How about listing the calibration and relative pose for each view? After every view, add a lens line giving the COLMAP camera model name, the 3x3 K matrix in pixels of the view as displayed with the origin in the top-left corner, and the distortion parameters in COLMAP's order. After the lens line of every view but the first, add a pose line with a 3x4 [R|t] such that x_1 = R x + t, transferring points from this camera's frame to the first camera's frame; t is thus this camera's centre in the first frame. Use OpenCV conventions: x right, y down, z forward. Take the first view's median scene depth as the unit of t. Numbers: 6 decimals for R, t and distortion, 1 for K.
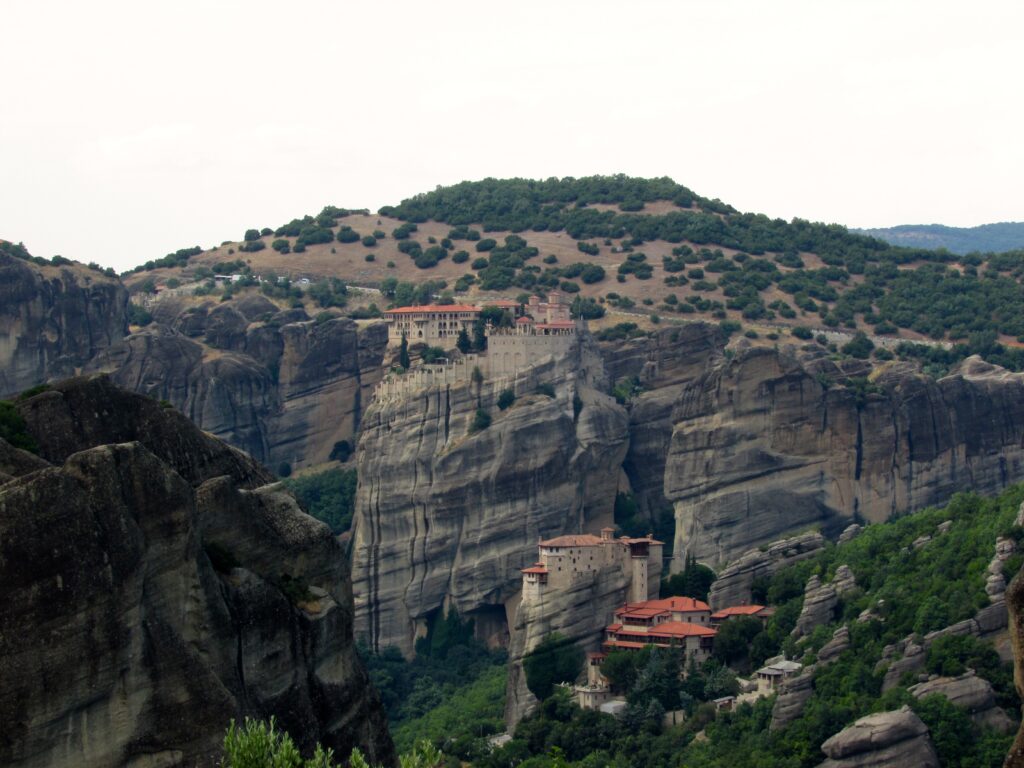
lens RADIAL K [[3681.8, 0, 512.0], [0, 3681.8, 384.0], [0, 0, 1]] dist [-0.073193, -0.973374]
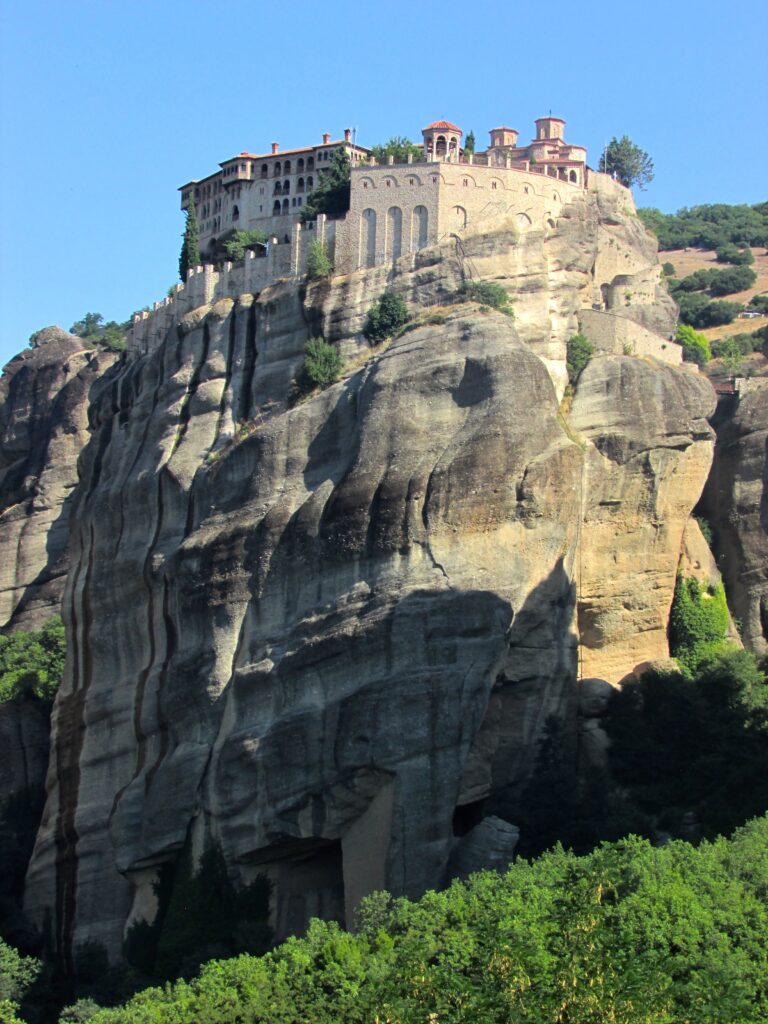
lens RADIAL K [[2605.2, 0, 384.0], [0, 2605.2, 512.0], [0, 0, 1]] dist [-0.118855, -0.504706]
pose [[0.981556, 0.015875, -0.190512, 0.051396], [-0.039149, 0.992118, -0.119031, 0.057516], [0.187121, 0.124294, 0.974442, 0.734493]]
